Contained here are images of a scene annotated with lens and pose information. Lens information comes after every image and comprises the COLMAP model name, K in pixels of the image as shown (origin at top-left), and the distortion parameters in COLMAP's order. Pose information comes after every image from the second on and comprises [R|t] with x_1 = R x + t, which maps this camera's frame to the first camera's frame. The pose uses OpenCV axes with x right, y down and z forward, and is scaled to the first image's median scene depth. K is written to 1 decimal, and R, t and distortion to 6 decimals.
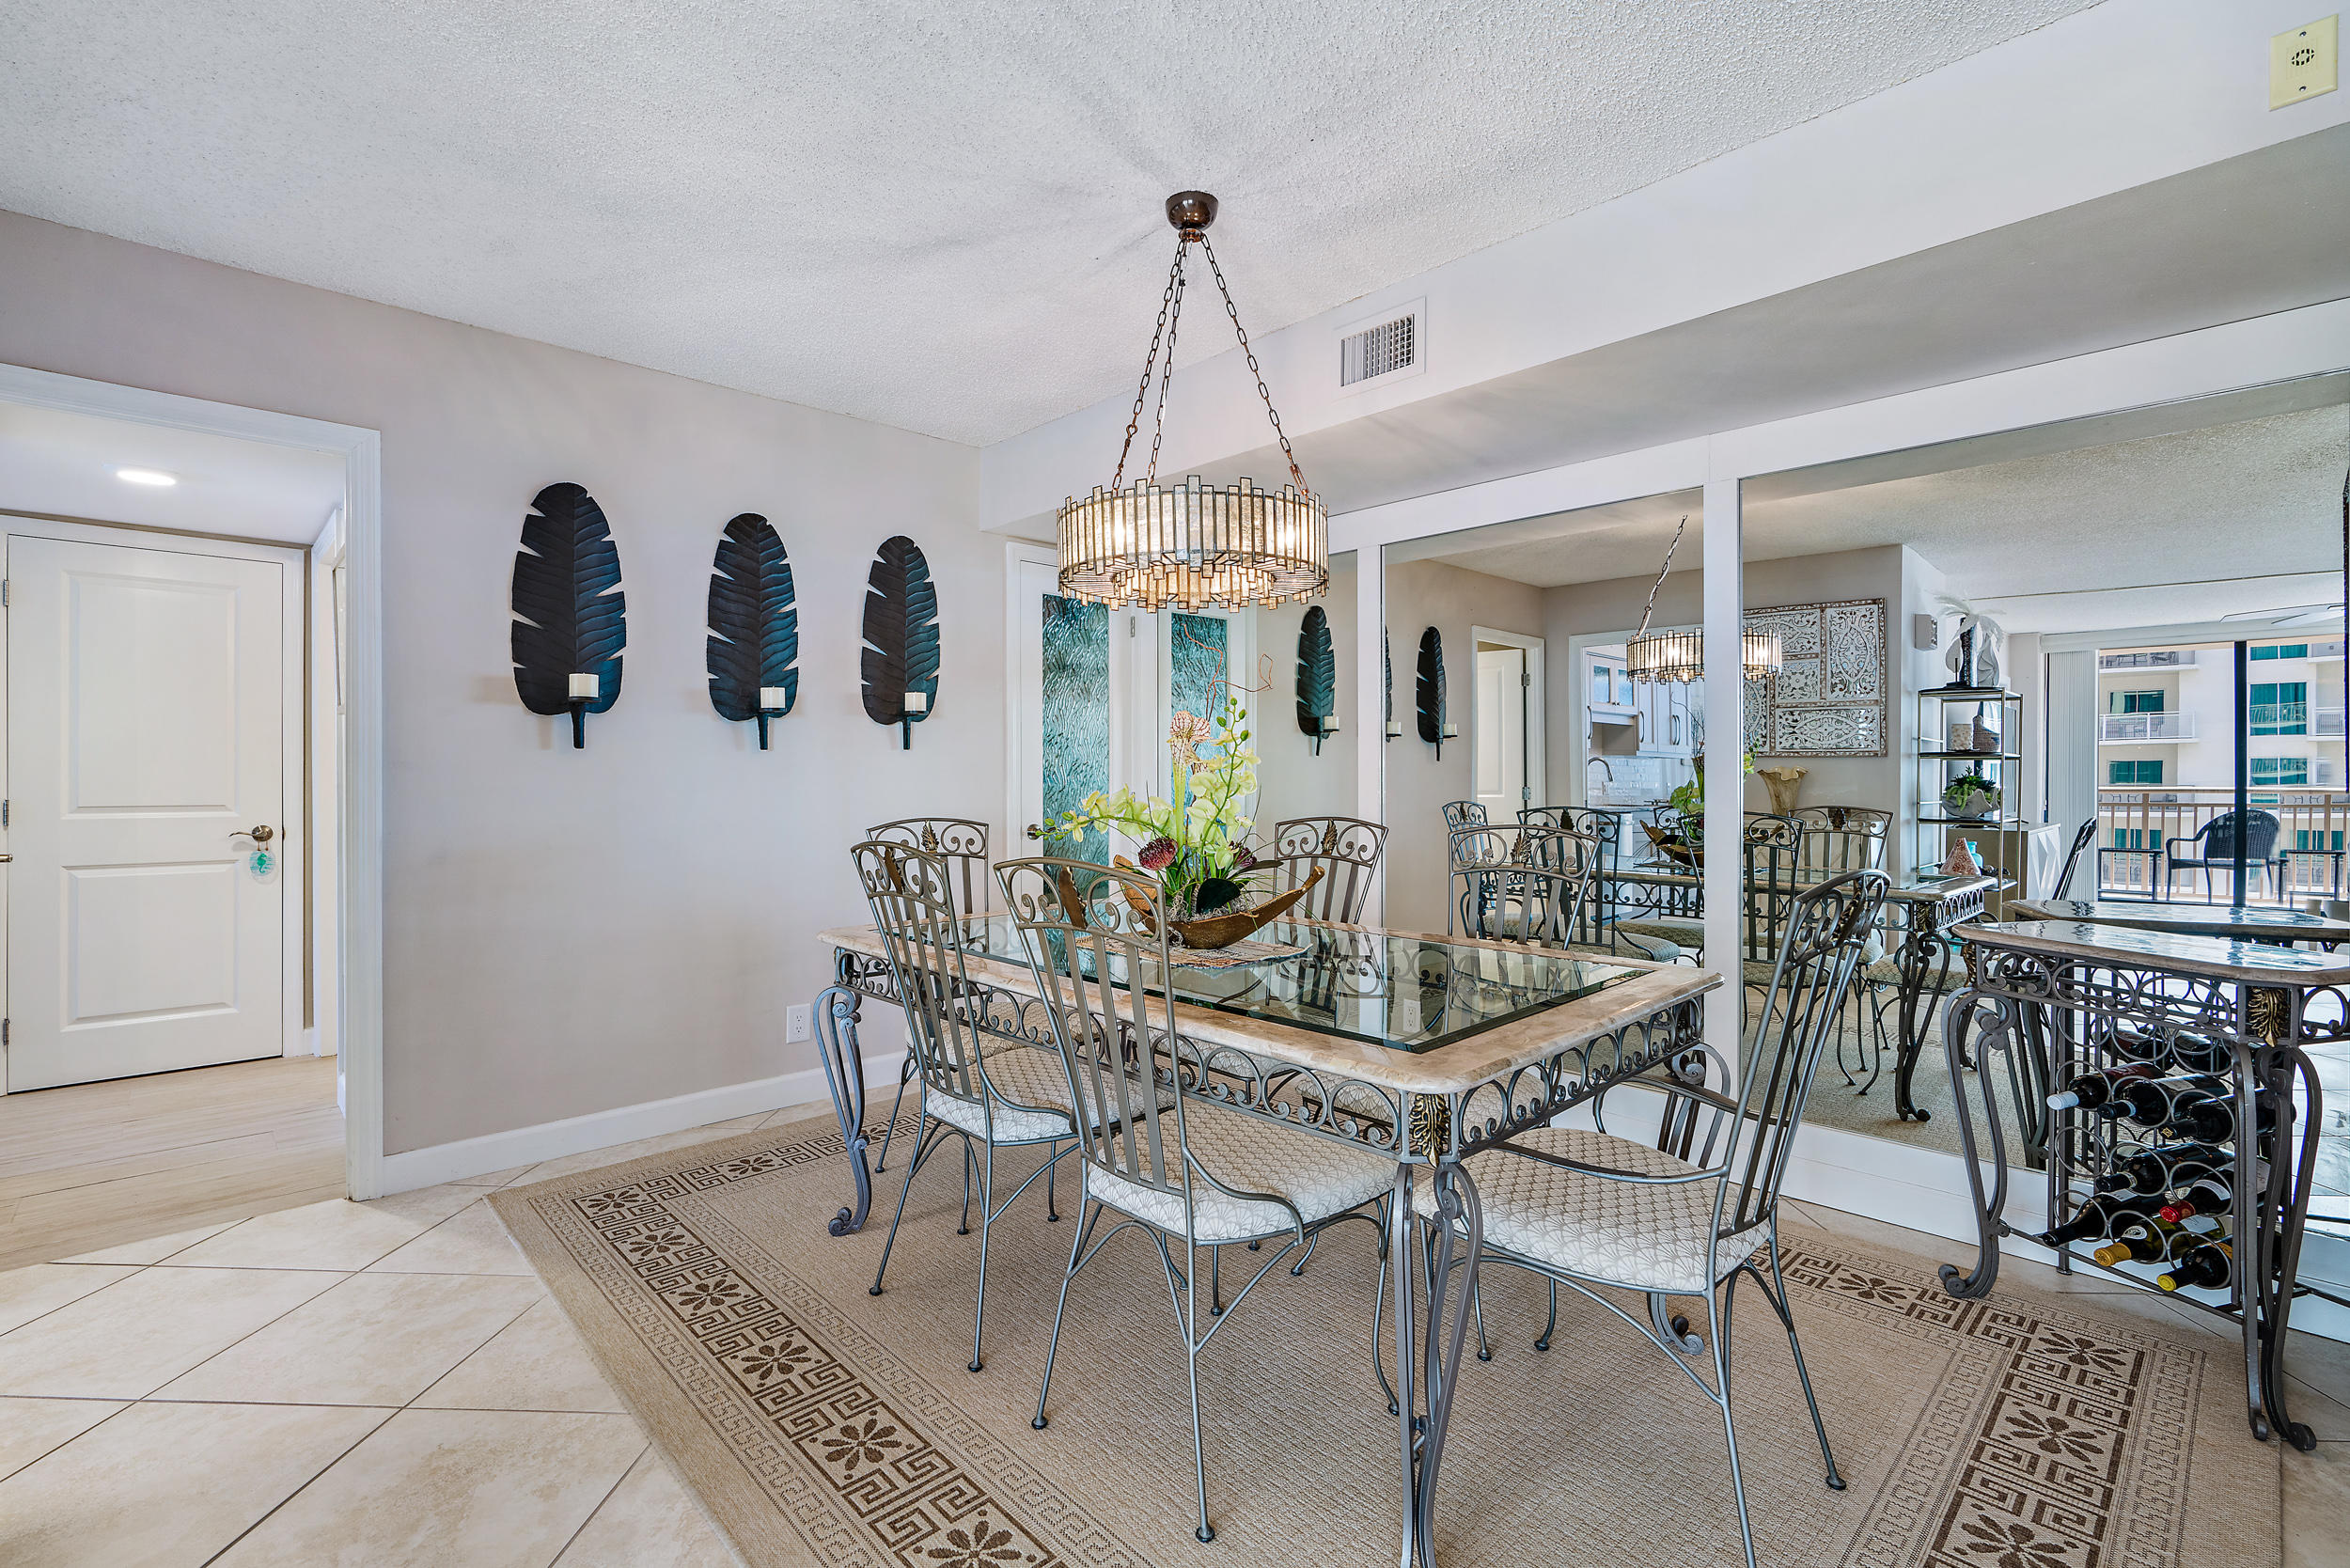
lens RADIAL K [[1050.2, 0, 1182.7], [0, 1050.2, 778.8], [0, 0, 1]] dist [-0.001224, -0.000102]
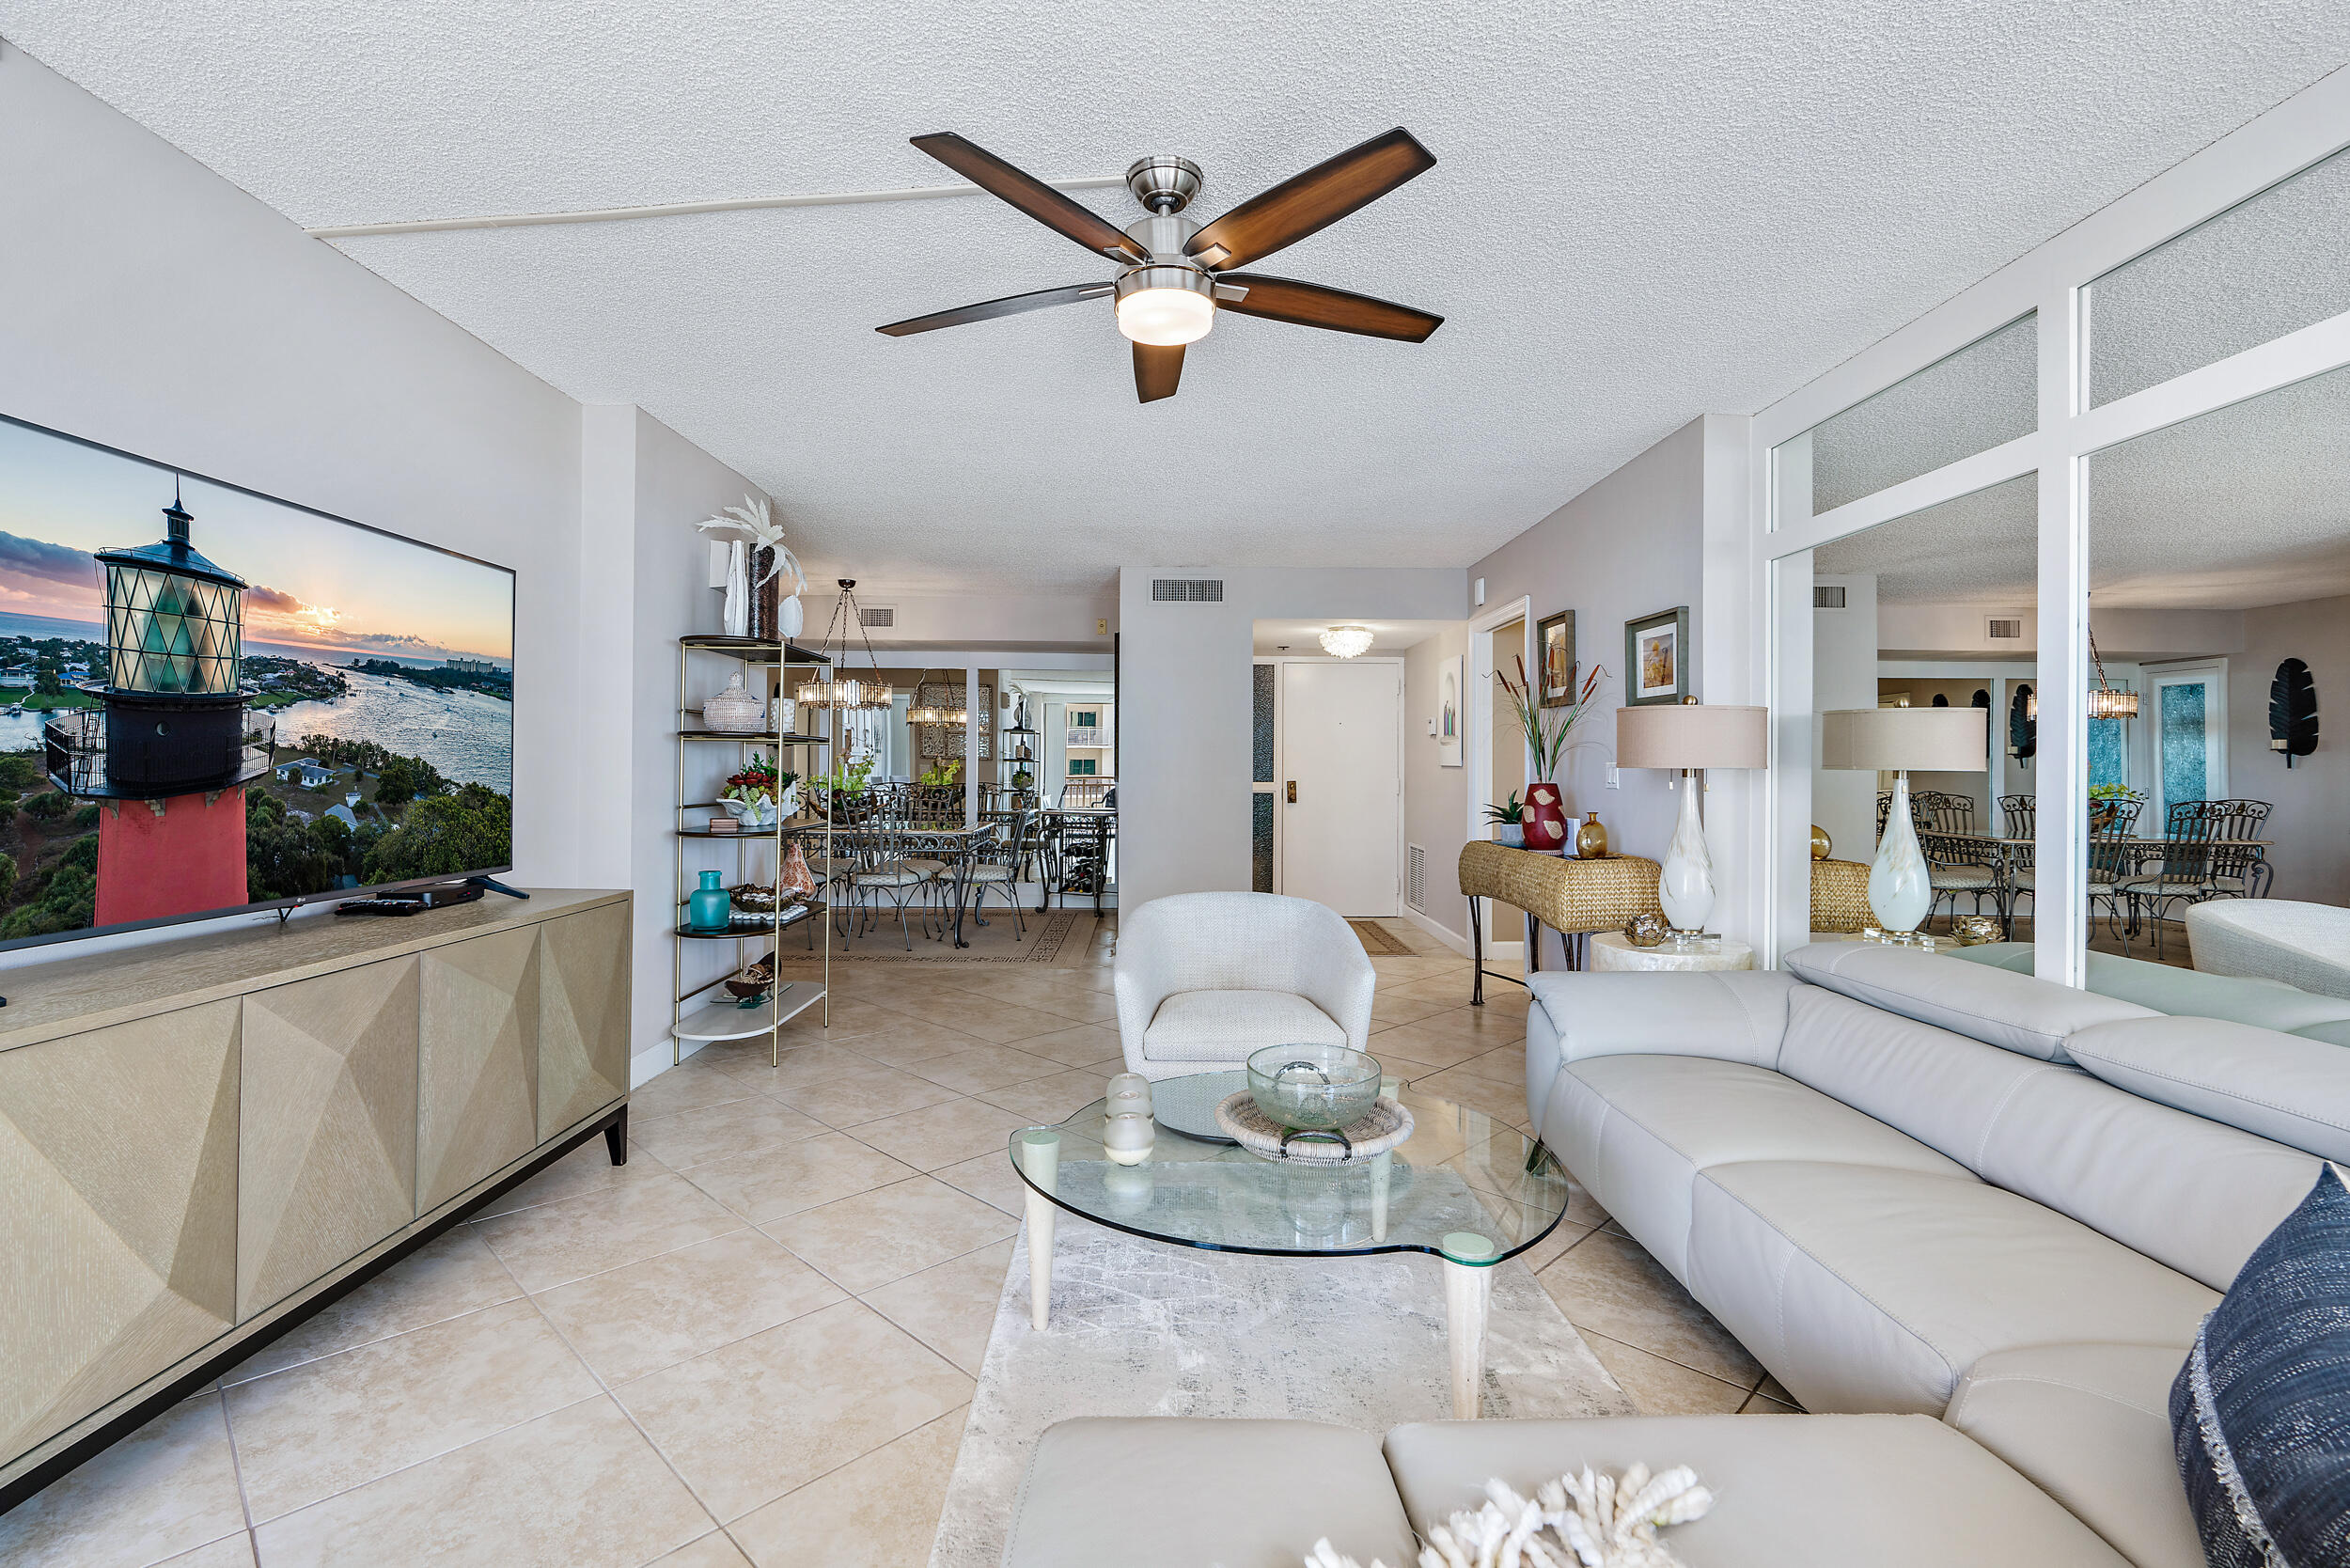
lens RADIAL K [[1050.2, 0, 1170.9], [0, 1050.2, 773.3], [0, 0, 1]] dist [-0.001224, -0.000102]
pose [[0.682069, 0.004898, 0.731272, -0.616193], [-0.008429, 0.999964, 0.001164, -0.000663], [-0.731239, -0.006958, 0.682085, -0.691965]]
